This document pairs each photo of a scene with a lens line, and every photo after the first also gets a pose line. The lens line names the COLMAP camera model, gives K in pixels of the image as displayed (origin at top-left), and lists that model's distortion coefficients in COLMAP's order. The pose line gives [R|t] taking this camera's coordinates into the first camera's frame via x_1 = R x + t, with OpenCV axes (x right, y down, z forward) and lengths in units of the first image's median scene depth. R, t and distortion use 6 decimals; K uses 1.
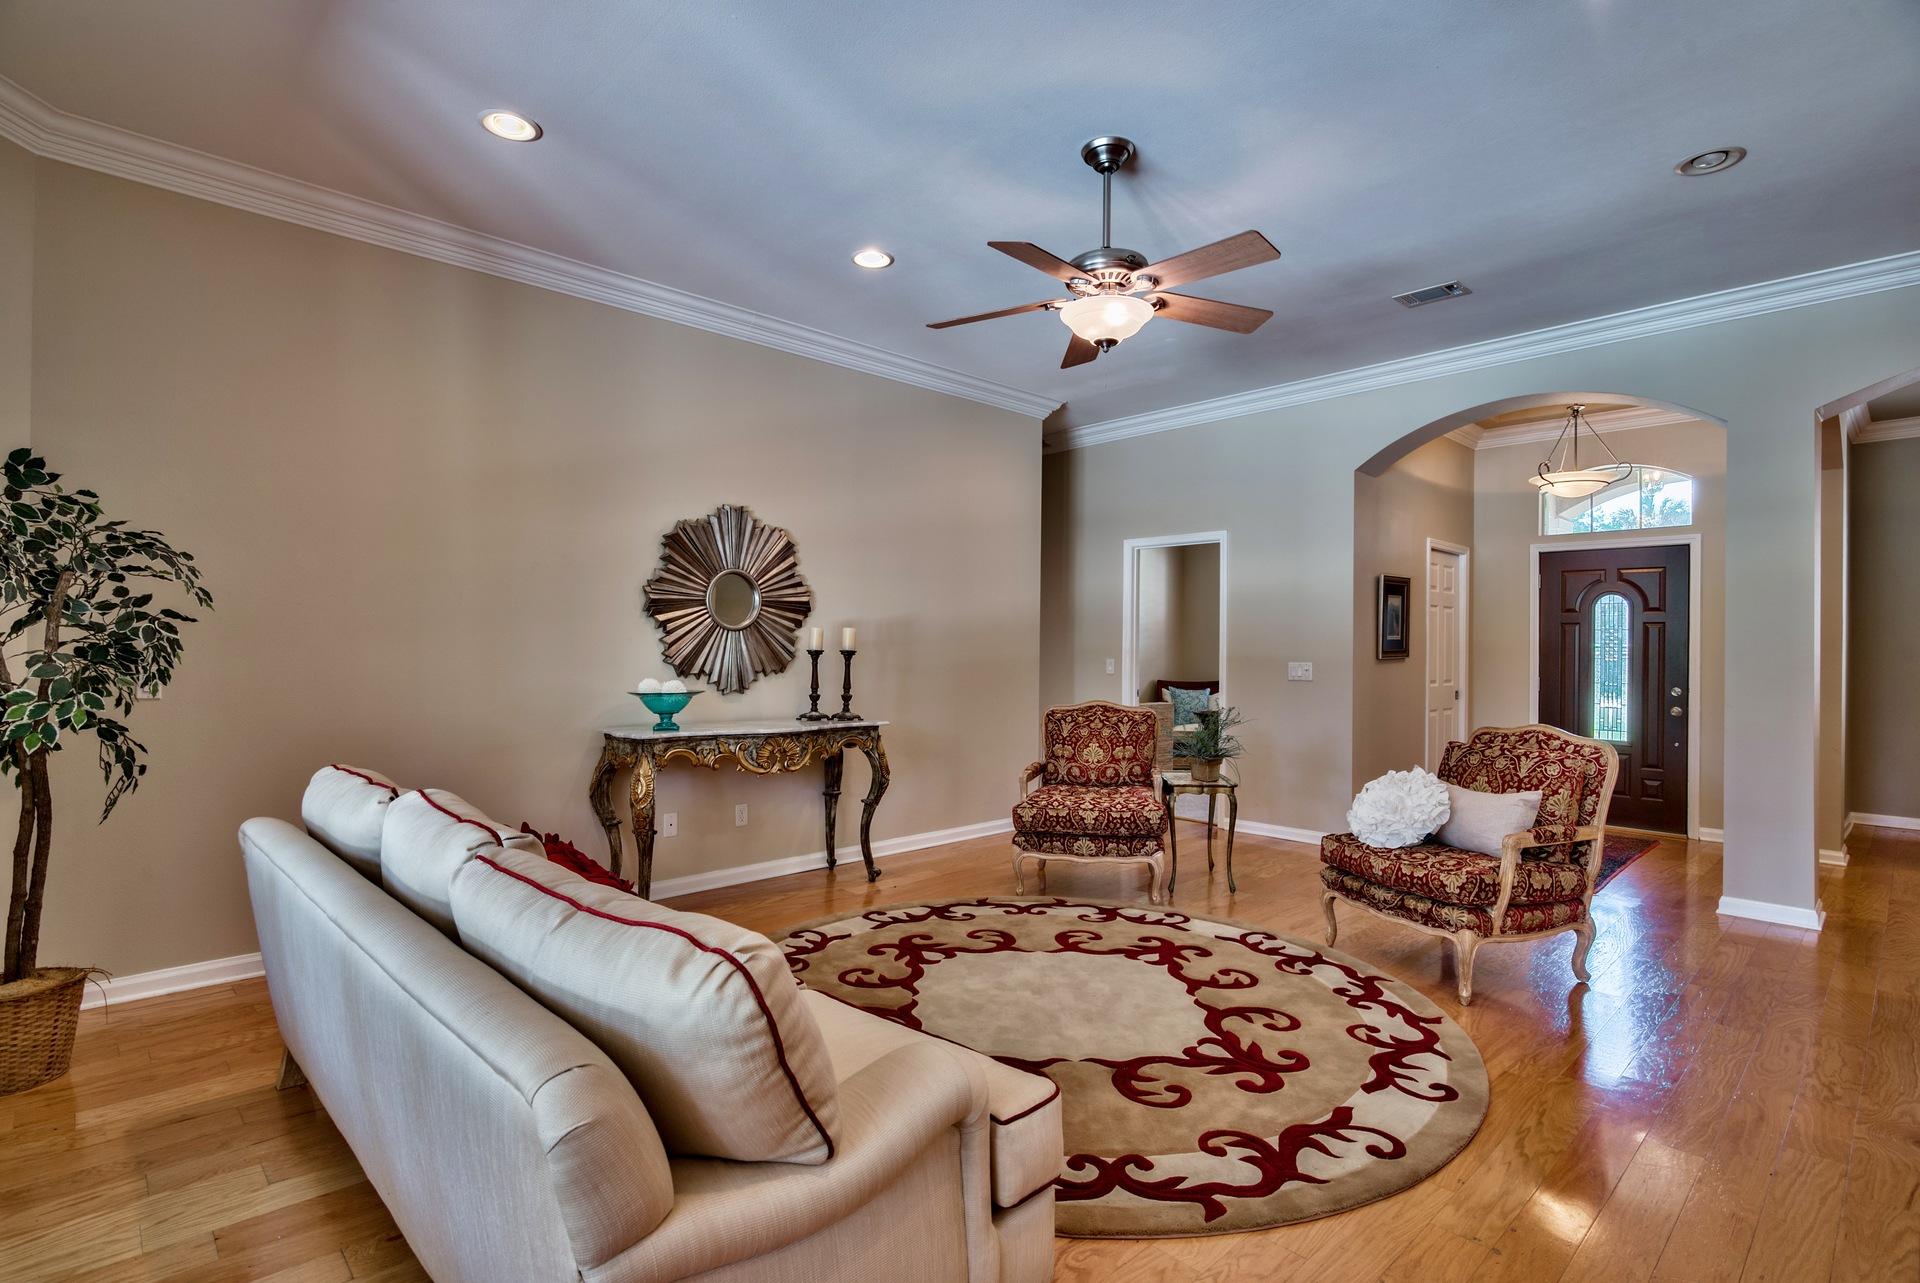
lens RADIAL K [[941.4, 0, 960.0], [0, 941.4, 641.5], [0, 0, 1]] dist [-0.000131, 0.000059]
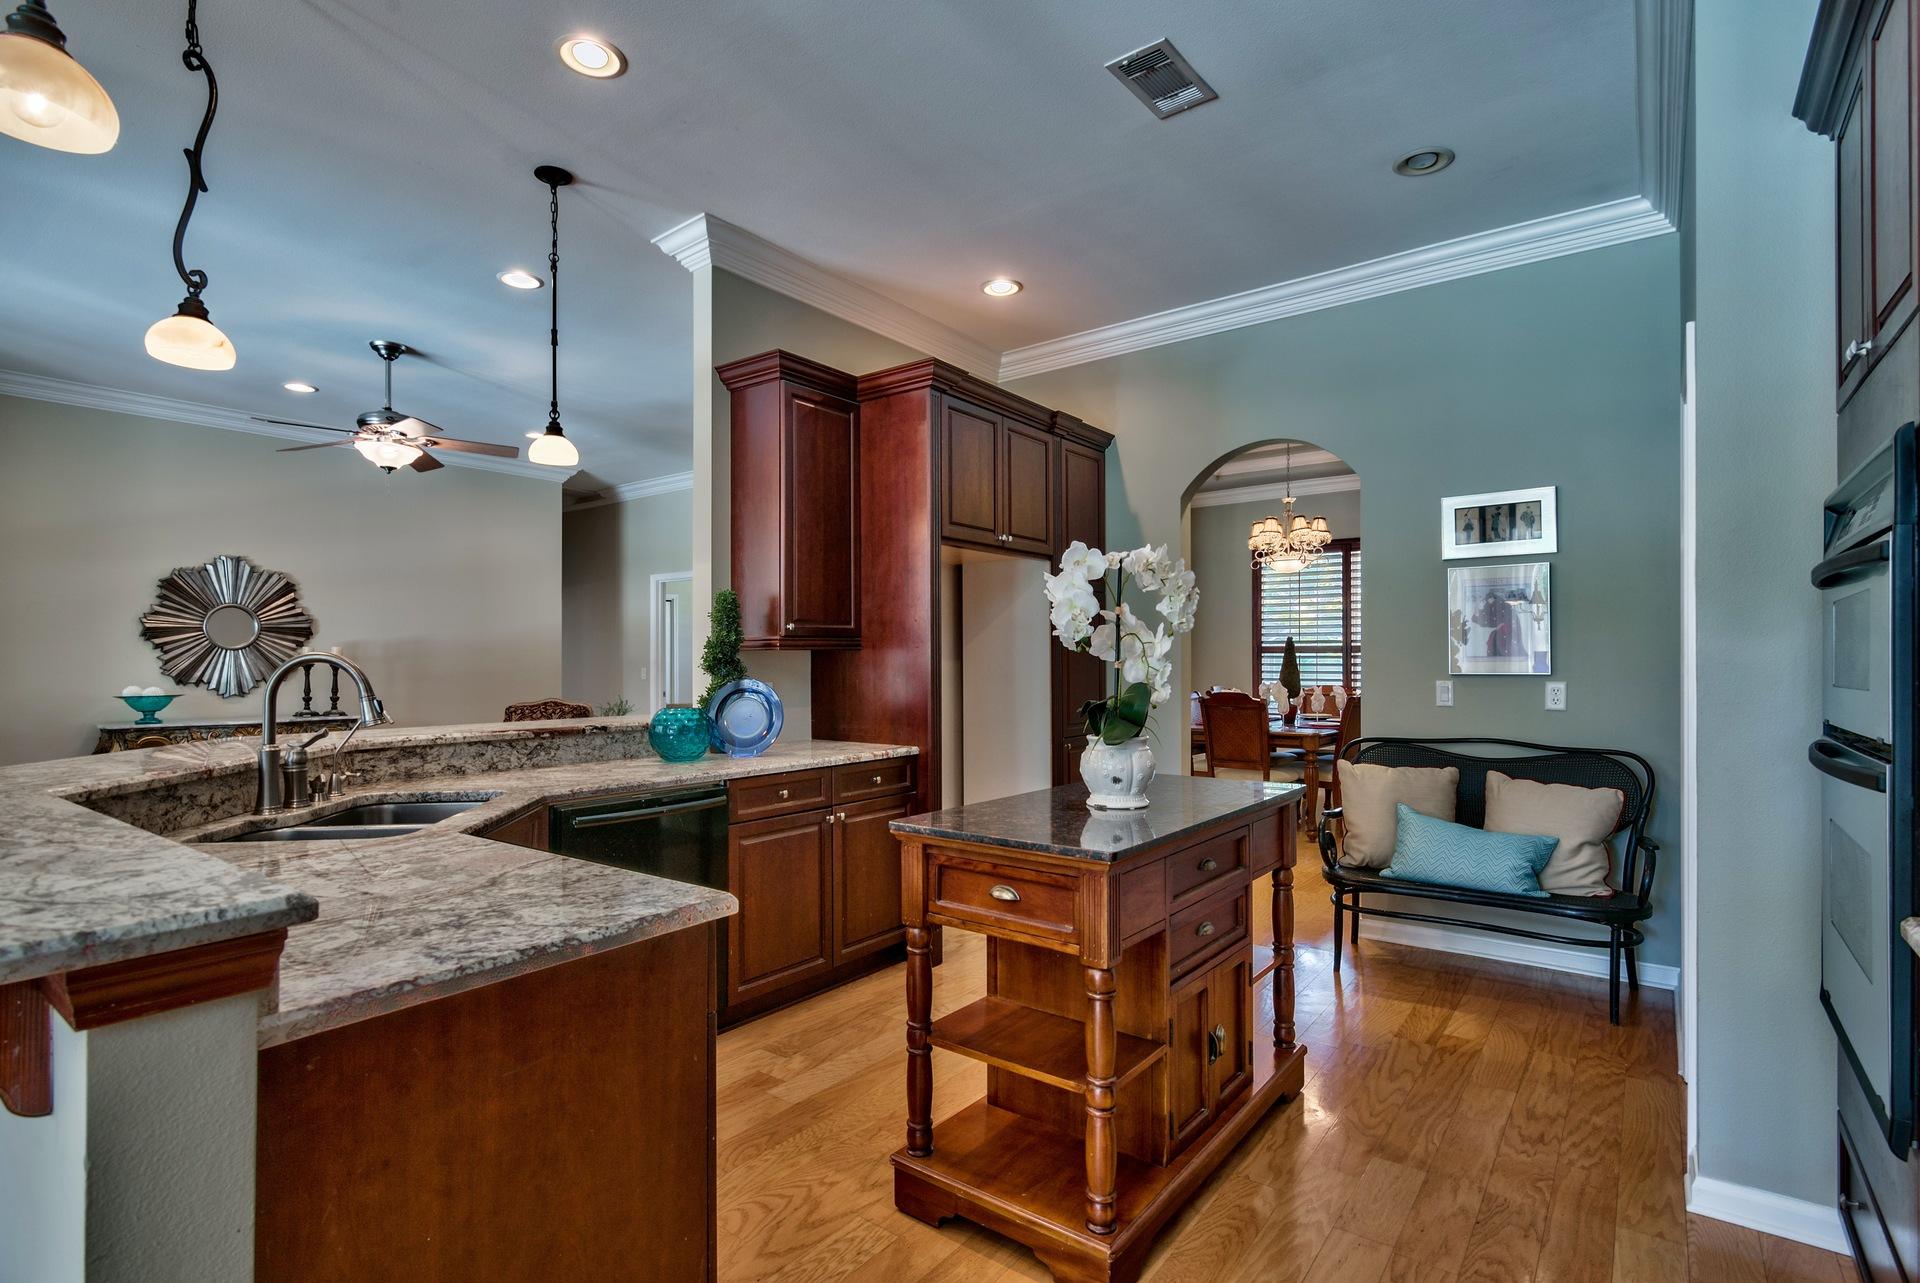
lens RADIAL K [[937.5, 0, 955.0], [0, 937.5, 652.7], [0, 0, 1]] dist [0.002345, 0.000448]
pose [[0.987920, -0.009155, 0.154694, 0.577779], [0.008954, 0.999958, 0.001995, -0.000952], [-0.154705, -0.000585, 0.987960, -0.481377]]
